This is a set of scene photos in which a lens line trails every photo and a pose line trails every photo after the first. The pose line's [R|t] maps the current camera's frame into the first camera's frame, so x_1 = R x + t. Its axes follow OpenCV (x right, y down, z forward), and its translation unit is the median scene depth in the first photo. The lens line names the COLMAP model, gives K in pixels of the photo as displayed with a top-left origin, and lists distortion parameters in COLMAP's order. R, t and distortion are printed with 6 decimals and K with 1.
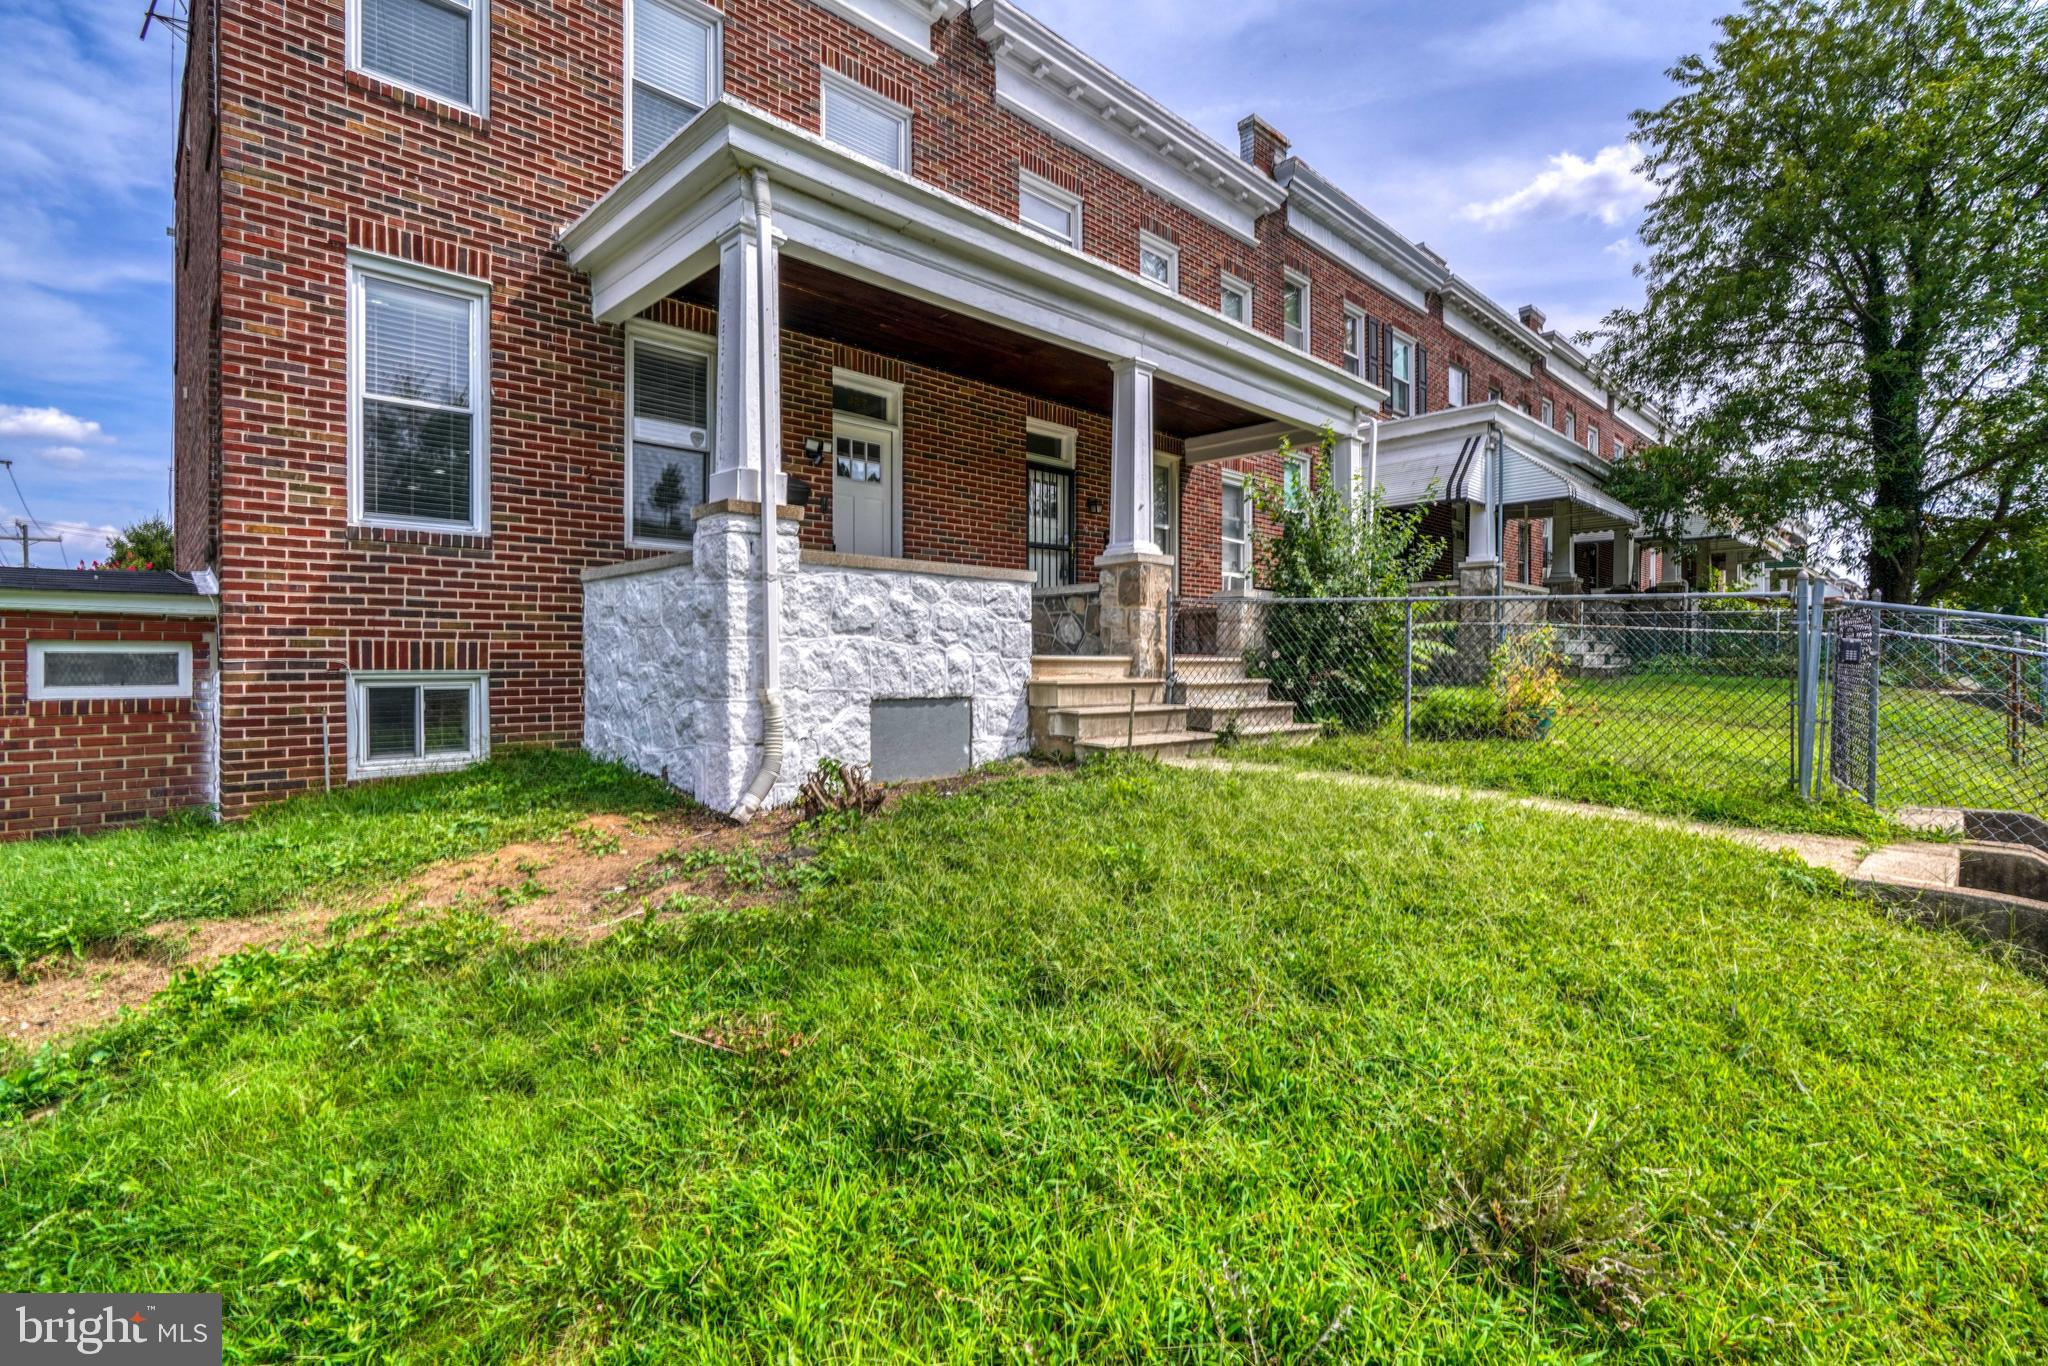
lens RADIAL K [[931.1, 0, 1026.0], [0, 931.1, 662.5], [0, 0, 1]] dist [-0.010326, 0.005944]
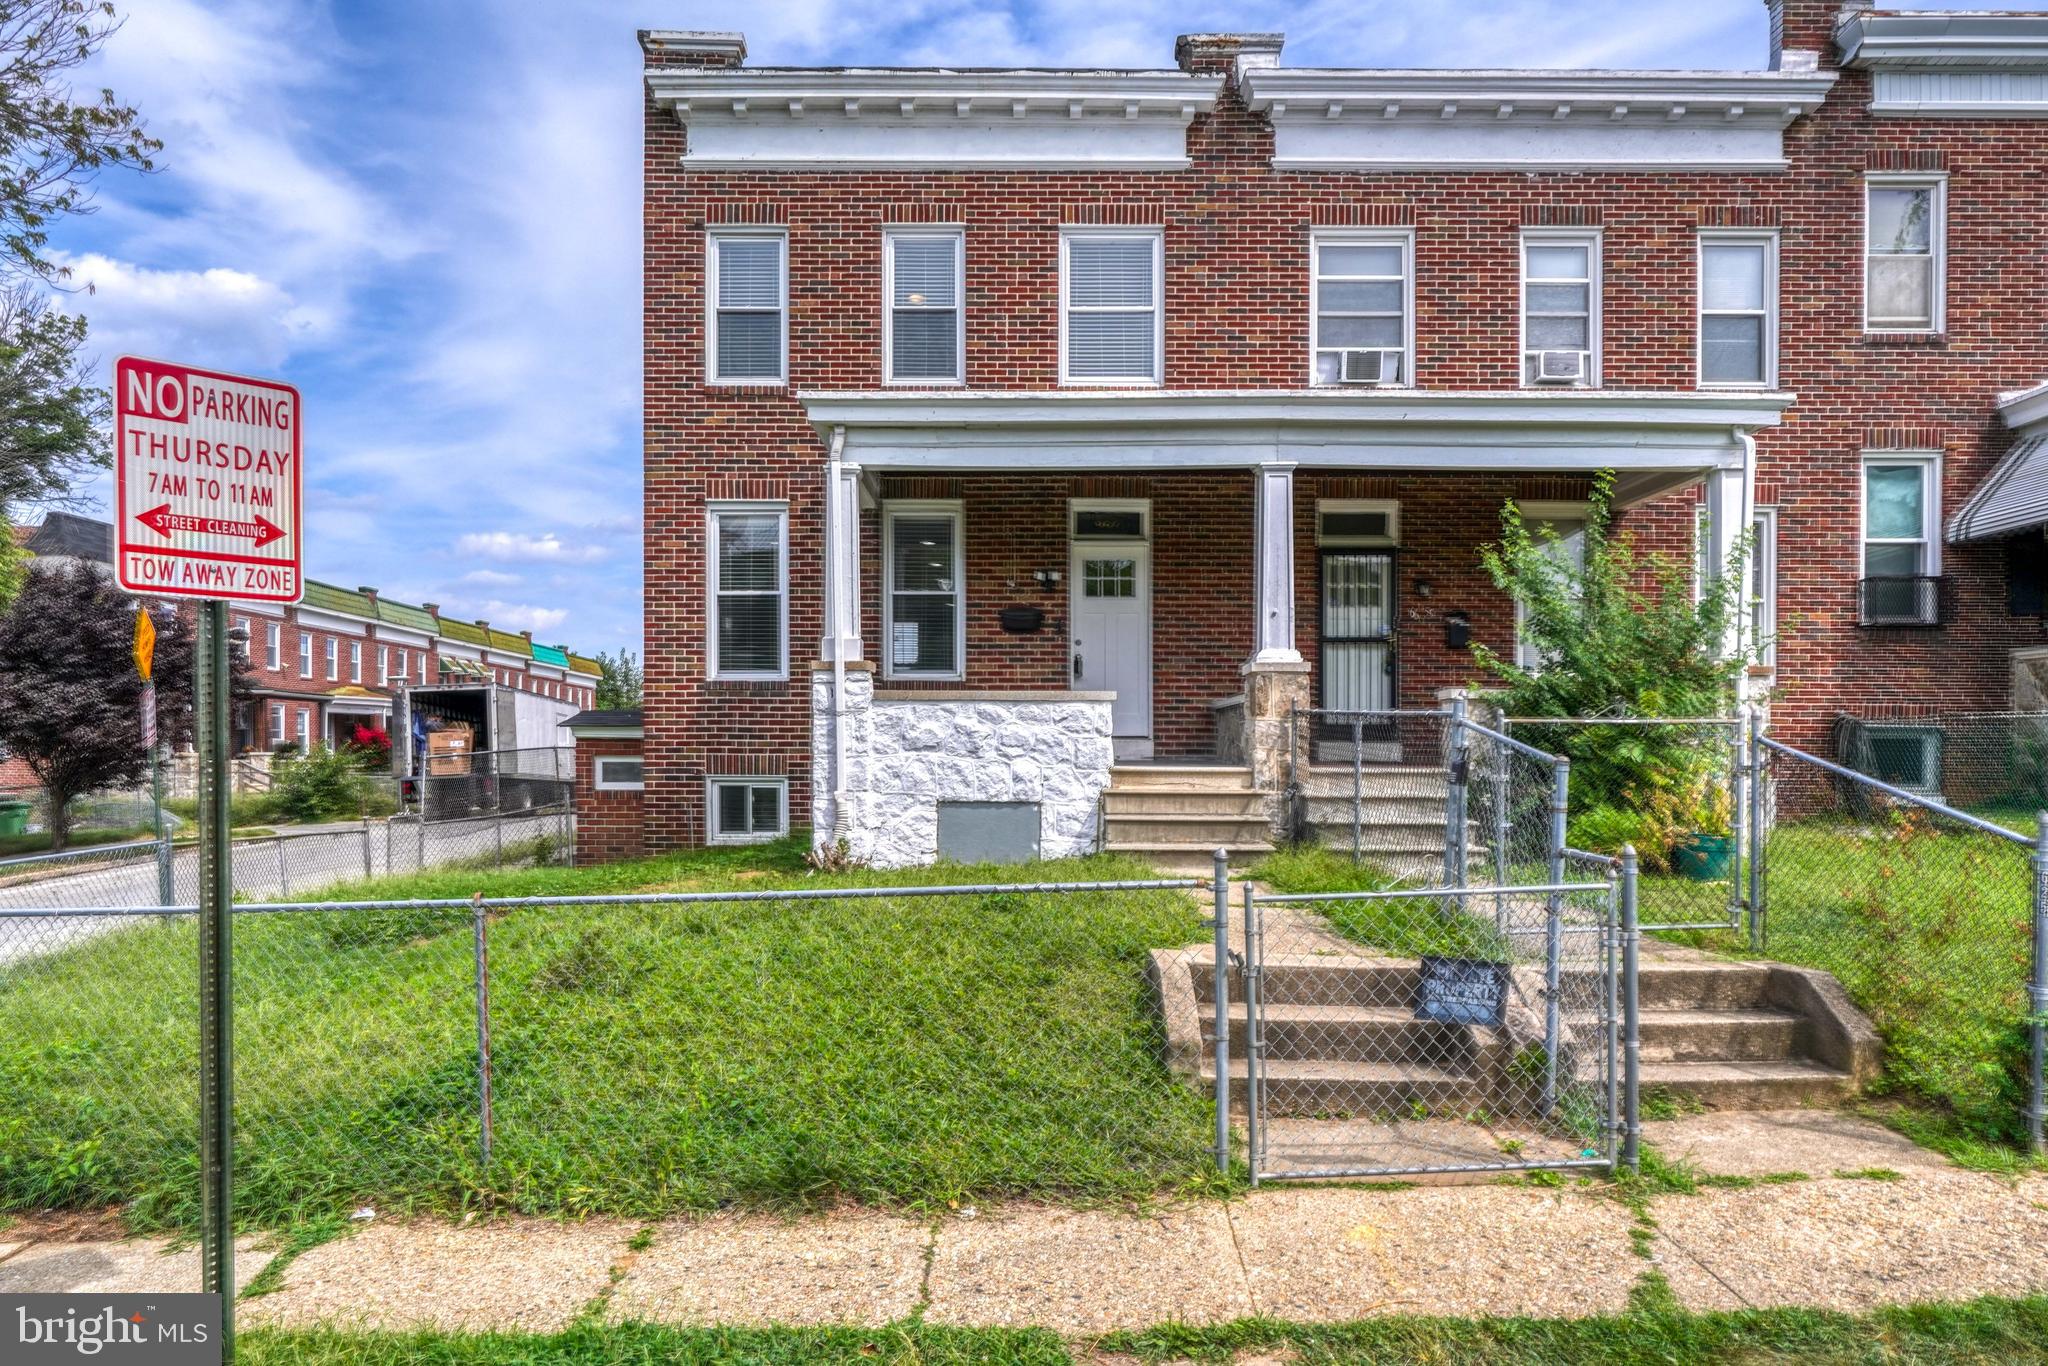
lens RADIAL K [[1416.8, 0, 1023.7], [0, 1416.8, 767.8], [0, 0, 1]] dist [0.000700, -0.001469]
pose [[0.722620, 0.007272, -0.691207, 1.227179], [-0.002917, 0.999968, 0.007470, -0.021078], [0.691239, -0.003382, 0.722618, -0.324286]]
